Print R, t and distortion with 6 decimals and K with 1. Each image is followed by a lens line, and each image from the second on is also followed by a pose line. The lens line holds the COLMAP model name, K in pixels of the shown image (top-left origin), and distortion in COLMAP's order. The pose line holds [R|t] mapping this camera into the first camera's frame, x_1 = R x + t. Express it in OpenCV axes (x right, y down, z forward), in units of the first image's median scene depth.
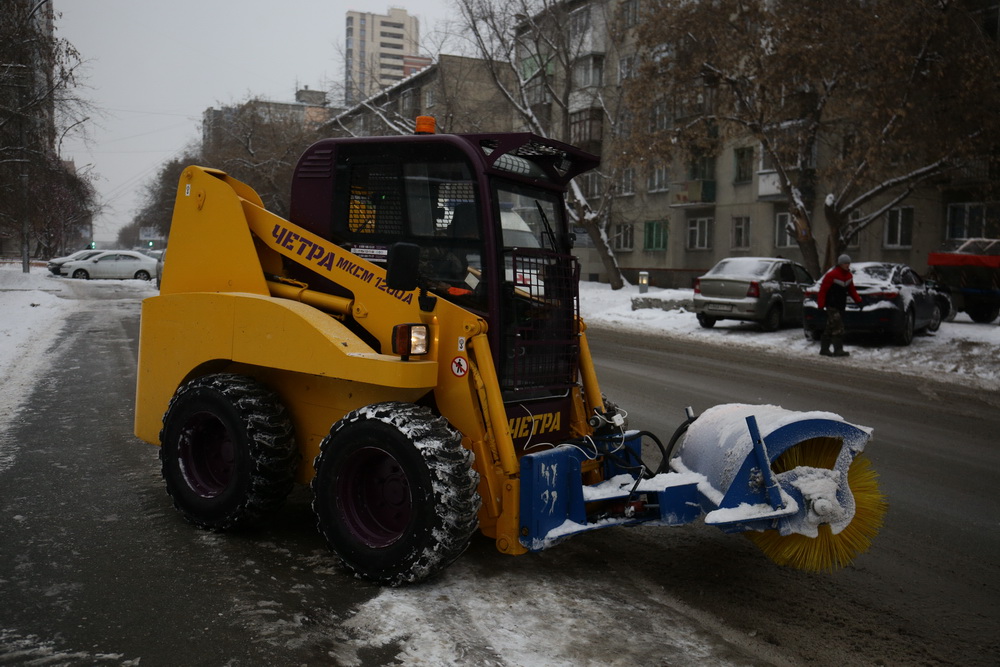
lens RADIAL K [[936.7, 0, 500.0], [0, 936.7, 333.5], [0, 0, 1]] dist [-0.071557, 0.098286]
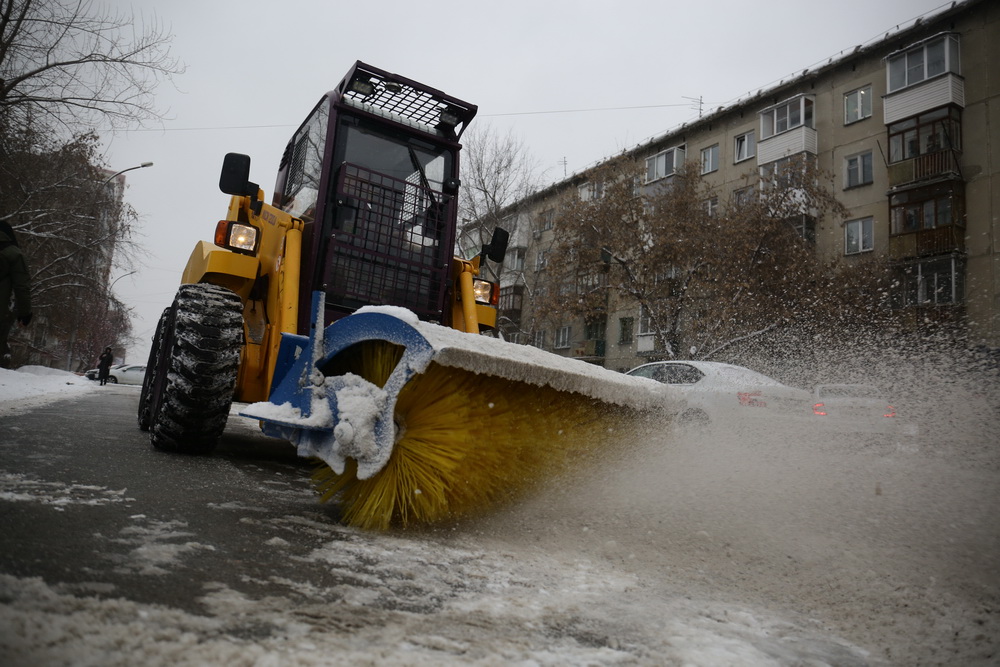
lens RADIAL K [[685.0, 0, 500.0], [0, 685.0, 333.5], [0, 0, 1]] dist [-0.094248, 0.000152]
pose [[0.992763, 0.071408, 0.096550, -0.019301], [-0.049549, 0.975943, -0.212320, 0.050716], [-0.109389, 0.206000, 0.972419, 0.057719]]
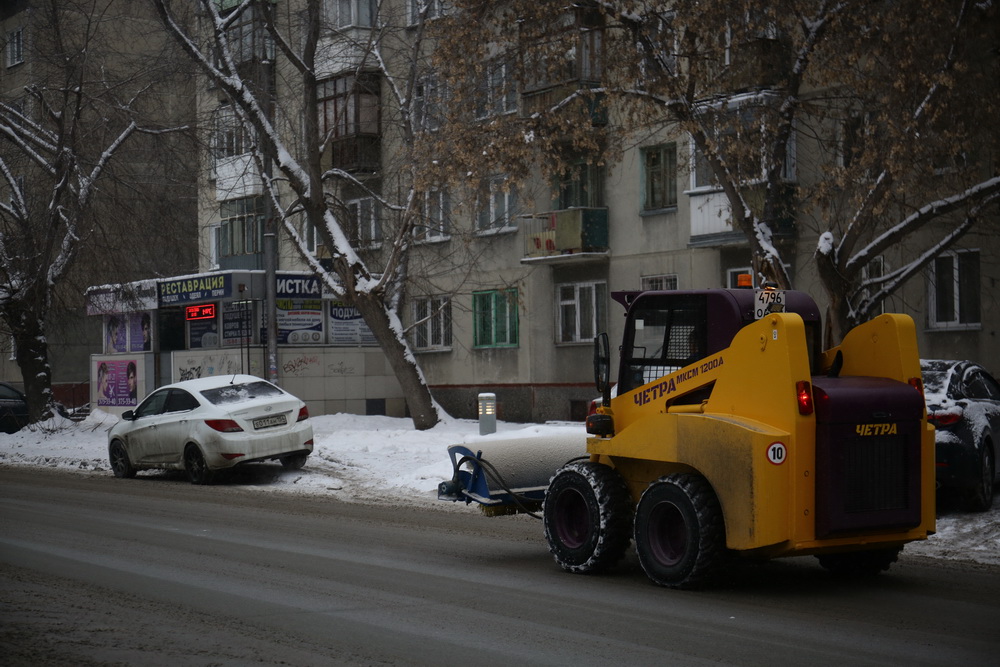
lens RADIAL K [[1986.8, 0, 500.0], [0, 1986.8, 333.5], [0, 0, 1]] dist [0.059807, 0.224188]
pose [[0.983643, -0.031382, 0.177372, -0.027144], [0.048233, 0.994635, -0.091509, 0.001949], [-0.173549, 0.098567, 0.979880, -0.066154]]
